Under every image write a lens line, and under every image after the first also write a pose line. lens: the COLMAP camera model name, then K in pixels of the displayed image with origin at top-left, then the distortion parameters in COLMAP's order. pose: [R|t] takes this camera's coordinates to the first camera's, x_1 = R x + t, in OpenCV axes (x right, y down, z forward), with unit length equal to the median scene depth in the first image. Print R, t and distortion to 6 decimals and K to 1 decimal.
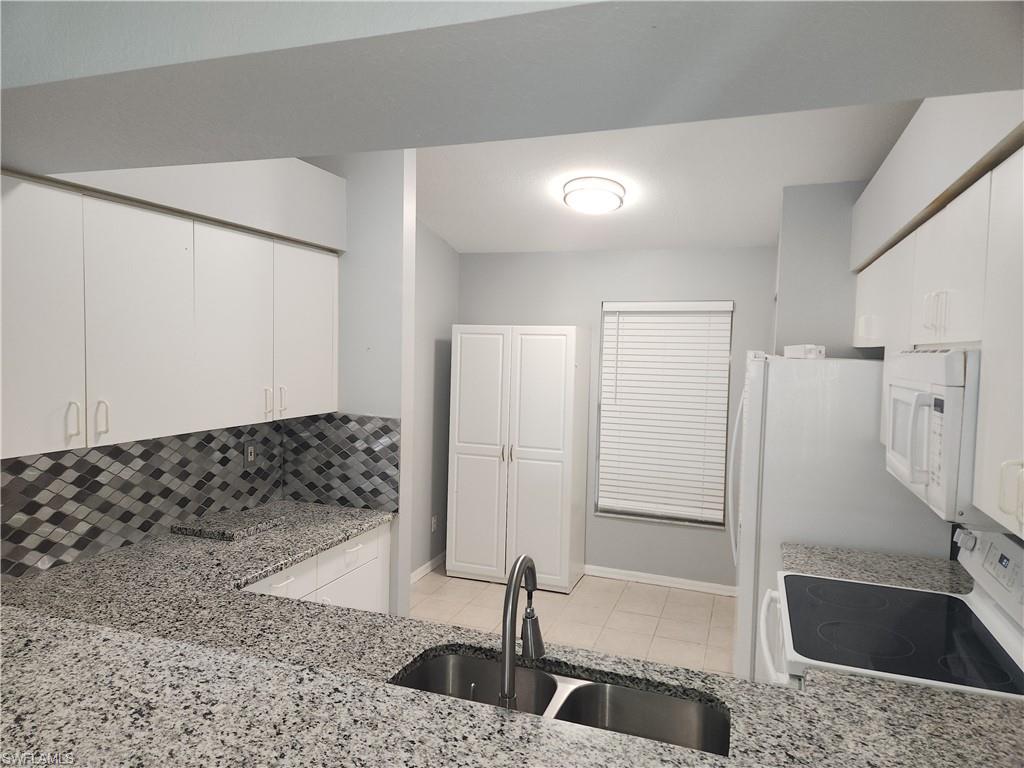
lens RADIAL K [[680.5, 0, 512.0], [0, 680.5, 378.3], [0, 0, 1]] dist [0.067015, -0.047488]
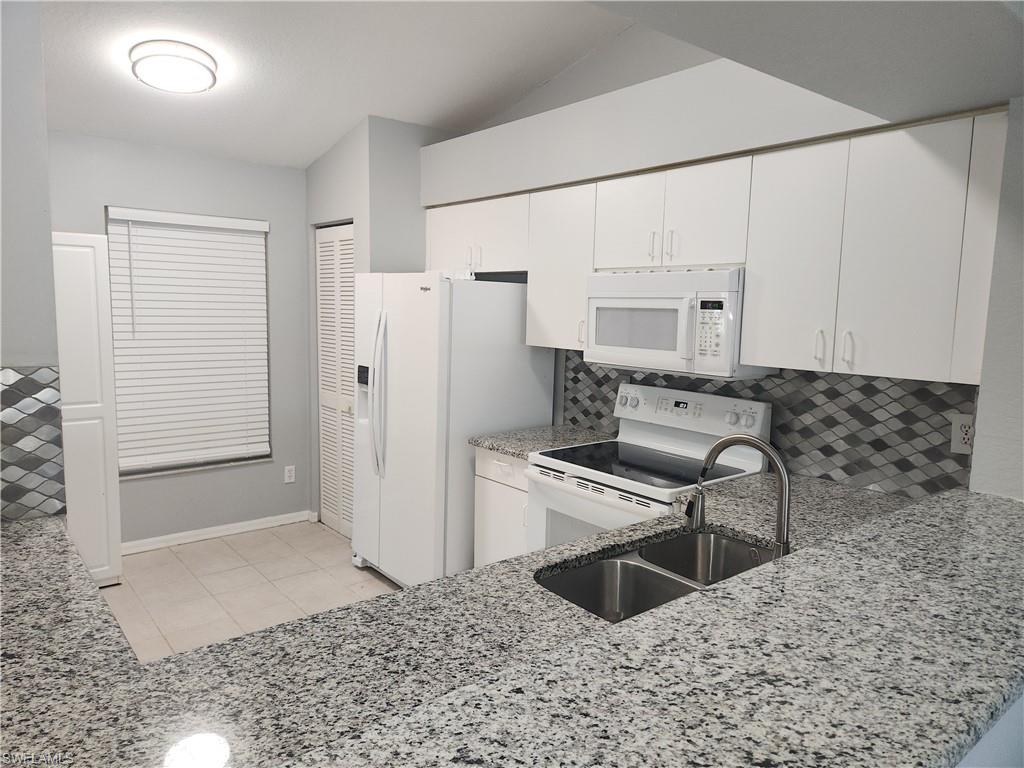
lens RADIAL K [[680.5, 0, 515.0], [0, 680.5, 380.0], [0, 0, 1]] dist [0.067015, -0.047488]
pose [[0.512871, -0.107979, 0.851648, -0.863599], [0.026658, 0.993583, 0.109922, 0.023866], [-0.858052, -0.033672, 0.512458, 0.553019]]
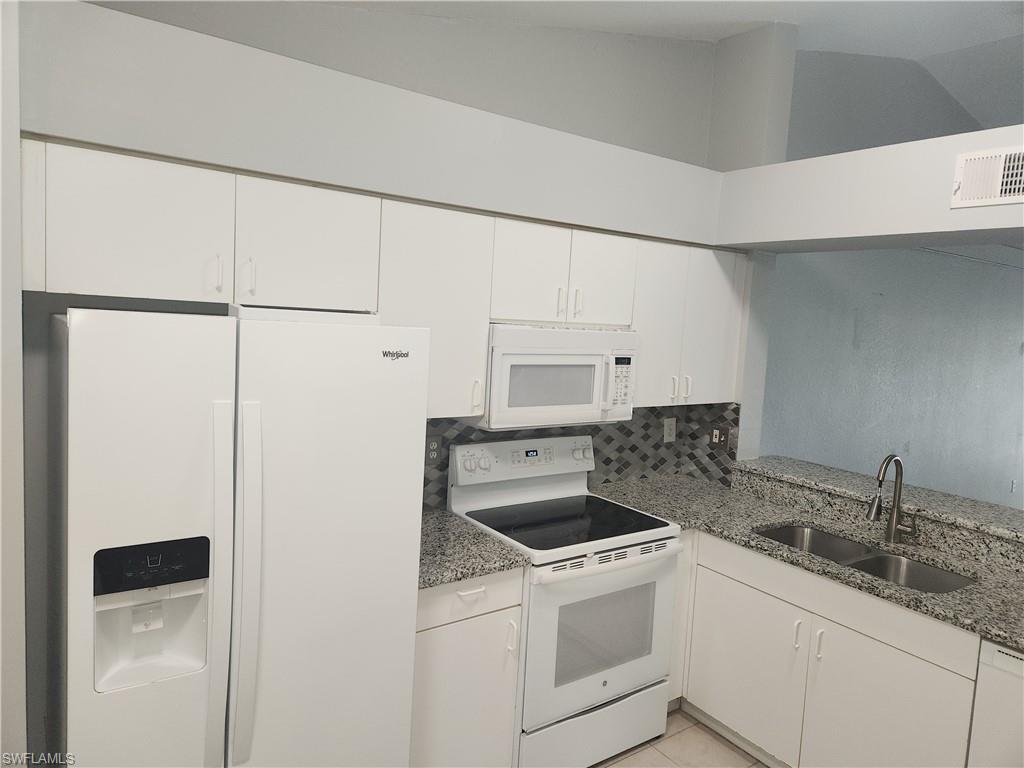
lens RADIAL K [[680.5, 0, 524.1], [0, 680.5, 367.5], [0, 0, 1]] dist [0.067015, -0.047488]
pose [[-0.822627, -0.114785, 0.556875, -0.147970], [-0.052499, 0.990560, 0.126626, -0.143455], [-0.566153, 0.074930, -0.820888, 2.417485]]
